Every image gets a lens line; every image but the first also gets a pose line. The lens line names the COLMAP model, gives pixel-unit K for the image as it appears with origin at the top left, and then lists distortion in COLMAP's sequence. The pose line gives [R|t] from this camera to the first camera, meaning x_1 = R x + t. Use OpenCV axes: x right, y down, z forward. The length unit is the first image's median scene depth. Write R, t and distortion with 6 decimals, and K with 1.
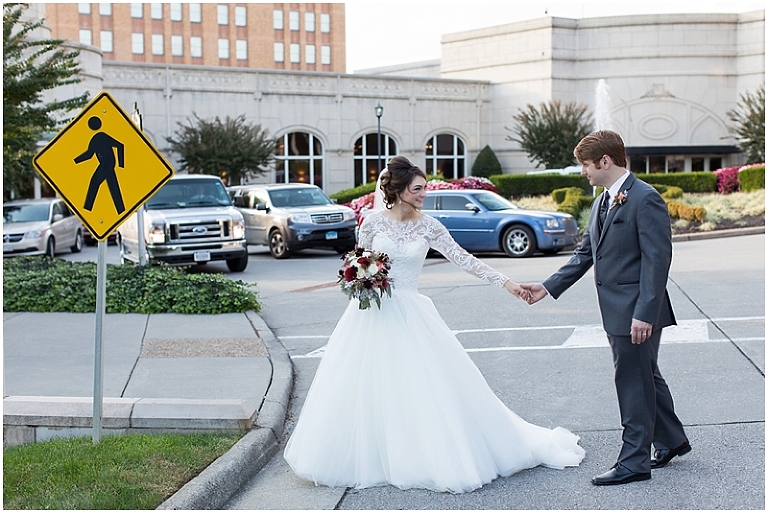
lens RADIAL K [[1107.7, 0, 385.9], [0, 1107.7, 244.8], [0, 0, 1]] dist [0.029639, 0.063133]
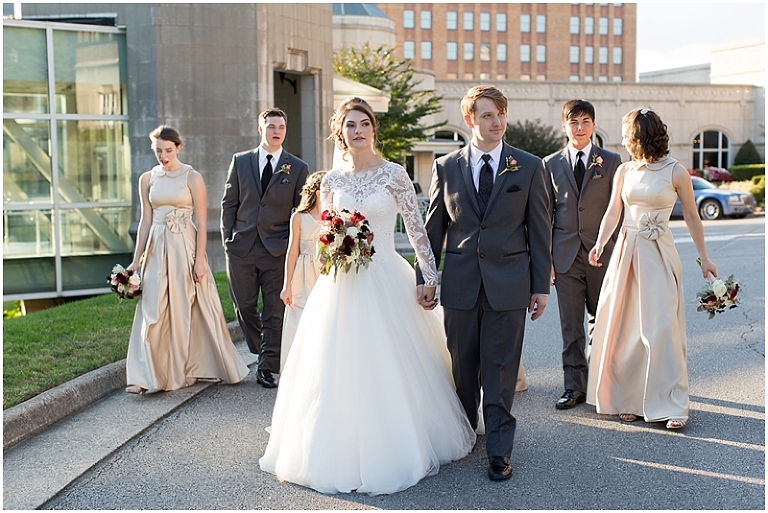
lens RADIAL K [[1107.7, 0, 385.9], [0, 1107.7, 244.8], [0, 0, 1]] dist [0.029639, 0.063133]
pose [[0.964418, 0.021896, -0.263475, 0.033770], [-0.019178, 0.999733, 0.012885, 0.012914], [0.263686, -0.007373, 0.964580, -0.230257]]
